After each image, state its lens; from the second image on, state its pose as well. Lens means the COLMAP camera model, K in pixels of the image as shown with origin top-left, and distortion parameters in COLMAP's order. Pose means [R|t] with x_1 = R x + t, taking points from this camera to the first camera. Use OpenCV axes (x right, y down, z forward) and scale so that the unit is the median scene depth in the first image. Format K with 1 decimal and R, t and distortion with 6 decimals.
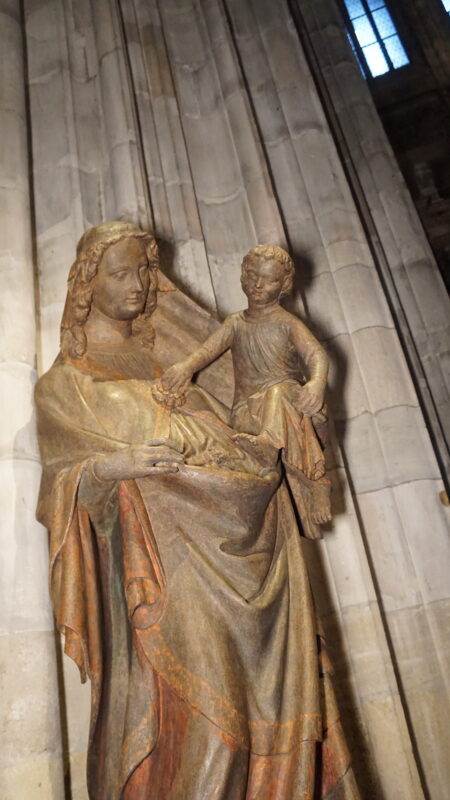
lens RADIAL K [[702.9, 0, 222.8], [0, 702.9, 397.5], [0, 0, 1]] dist [-0.144869, 0.186955]
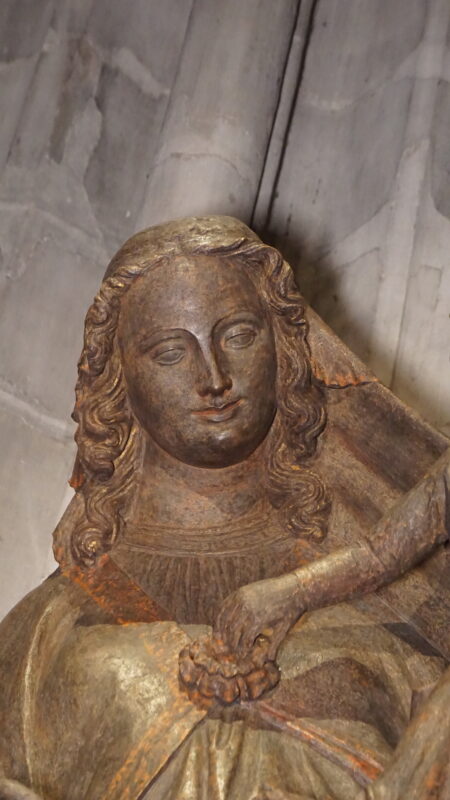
lens RADIAL K [[1792.8, 0, 225.0], [0, 1792.8, 400.0], [0, 0, 1]] dist [0.320638, 0.055068]
pose [[0.789847, -0.043358, -0.611770, 0.496090], [-0.048916, 0.989867, -0.133309, -0.015647], [0.611350, 0.135219, 0.779722, 0.238518]]
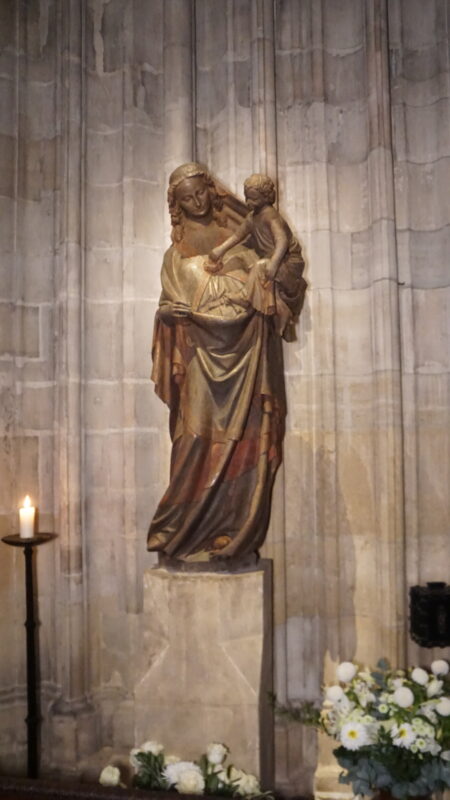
lens RADIAL K [[701.4, 0, 222.8], [0, 701.4, 398.4], [0, 0, 1]] dist [-0.141470, 0.176234]
pose [[0.809195, 0.119239, -0.575314, 1.050279], [0.140788, 0.911311, 0.386899, -0.392732], [0.570423, -0.394074, 0.720641, -0.475942]]
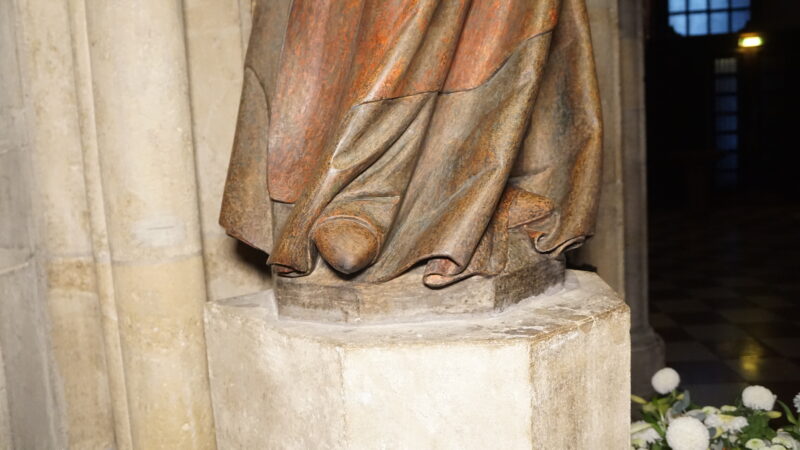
lens RADIAL K [[702.9, 0, 400.6], [0, 702.9, 224.2], [0, 0, 1]] dist [-0.144869, 0.186955]
pose [[0.957660, 0.078671, 0.276943, -0.174035], [-0.209085, 0.851325, 0.481174, 0.354273], [-0.197914, -0.518706, 0.831729, 0.149587]]
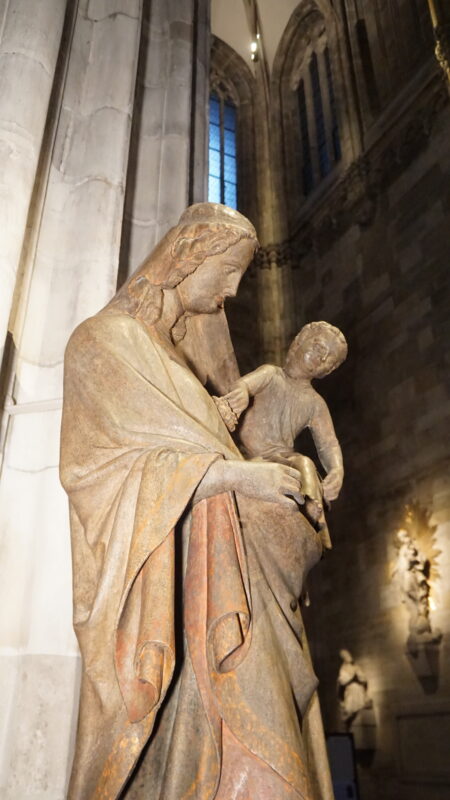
lens RADIAL K [[701.4, 0, 222.8], [0, 701.4, 398.4], [0, 0, 1]] dist [-0.141470, 0.176234]
pose [[0.685385, 0.475481, 0.551512, -0.571283], [-0.412956, 0.877615, -0.243432, 0.192919], [-0.599762, -0.060906, 0.797857, 0.281431]]
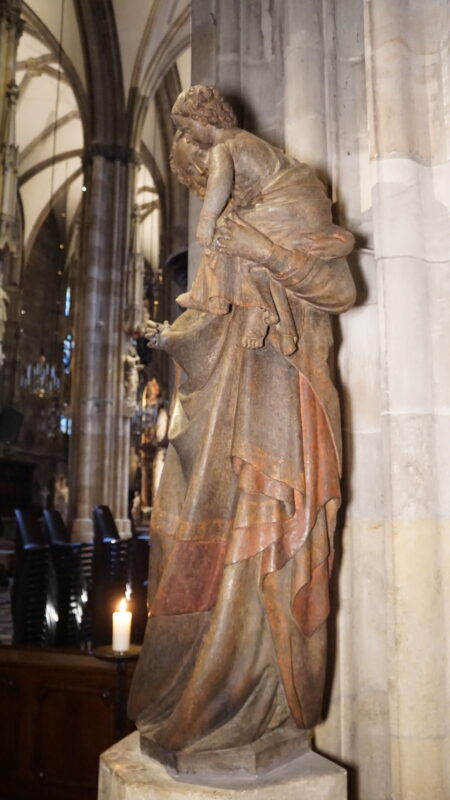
lens RADIAL K [[701.4, 0, 222.8], [0, 701.4, 398.4], [0, 0, 1]] dist [-0.141470, 0.176234]
pose [[0.026558, -0.002085, -0.999645, 1.086793], [0.424478, 0.905390, 0.009388, 0.202963], [0.905049, -0.424576, 0.024930, 0.849623]]
